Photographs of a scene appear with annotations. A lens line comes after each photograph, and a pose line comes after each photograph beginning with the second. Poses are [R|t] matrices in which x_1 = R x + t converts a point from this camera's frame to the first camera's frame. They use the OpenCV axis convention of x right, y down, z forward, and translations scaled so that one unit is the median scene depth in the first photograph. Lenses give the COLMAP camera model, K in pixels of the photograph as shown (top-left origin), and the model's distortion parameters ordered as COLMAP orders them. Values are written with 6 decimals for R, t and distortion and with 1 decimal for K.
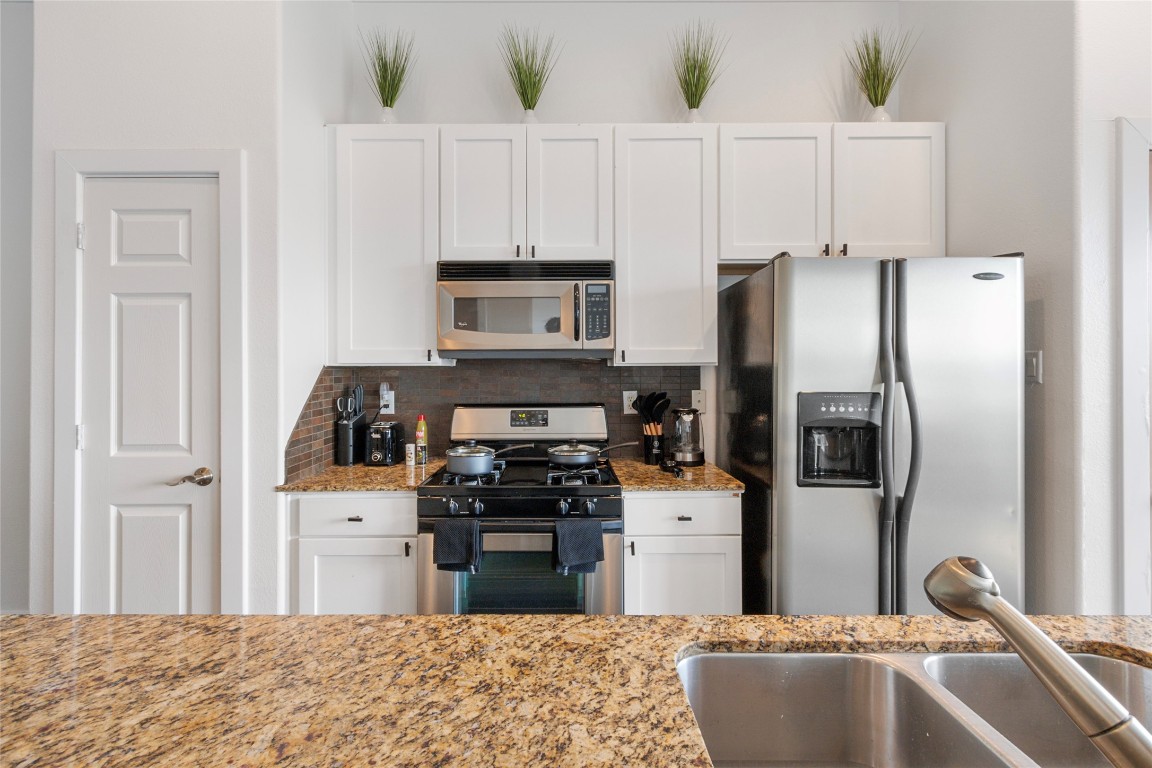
lens RADIAL K [[530.0, 0, 567.0], [0, 530.0, 368.6], [0, 0, 1]] dist [-0.000092, 0.000111]
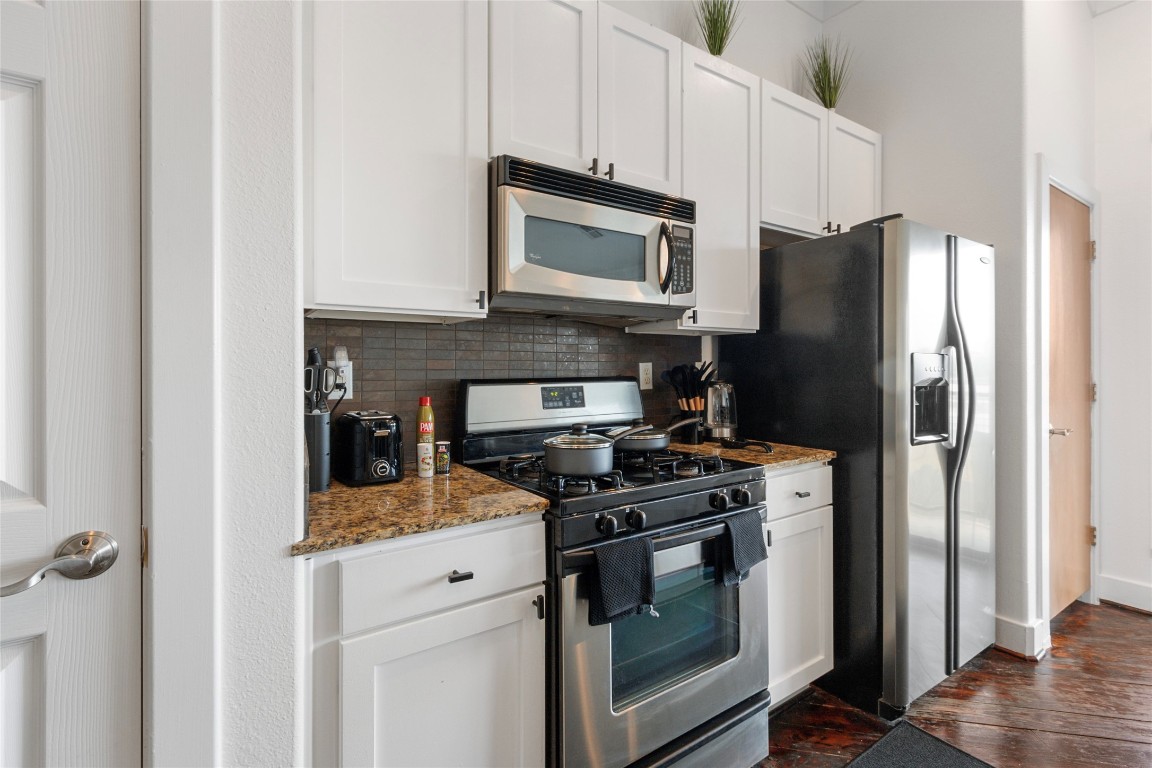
lens RADIAL K [[530.0, 0, 567.0], [0, 530.0, 368.6], [0, 0, 1]] dist [-0.000092, 0.000111]
pose [[0.826098, -0.001575, 0.563524, -0.547385], [-0.001095, 0.999990, 0.004400, 0.055985], [-0.563526, -0.004252, 0.826088, 0.422258]]
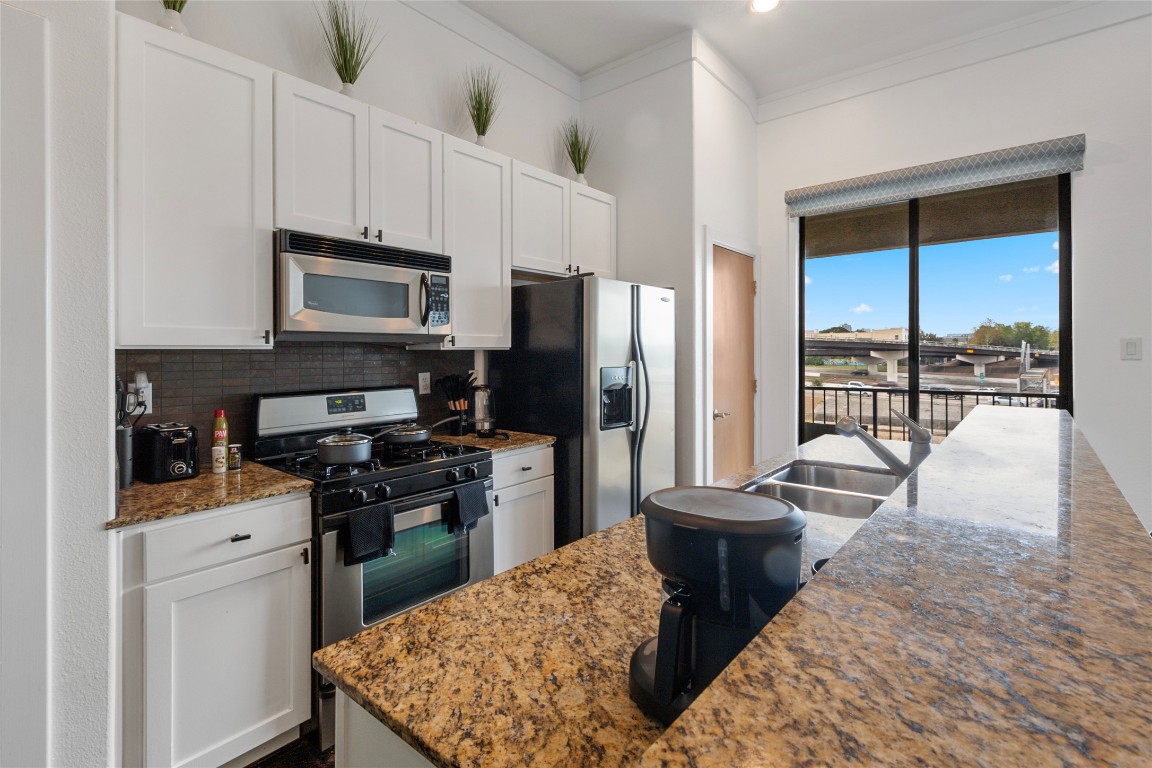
lens RADIAL K [[540.8, 0, 575.2], [0, 540.8, 351.2], [0, 0, 1]] dist [0.000450, -0.001045]
pose [[0.633099, -0.000074, 0.774071, -0.632784], [0.001071, 0.999999, -0.000780, -0.000796], [-0.774070, 0.001323, 0.633098, 0.068376]]
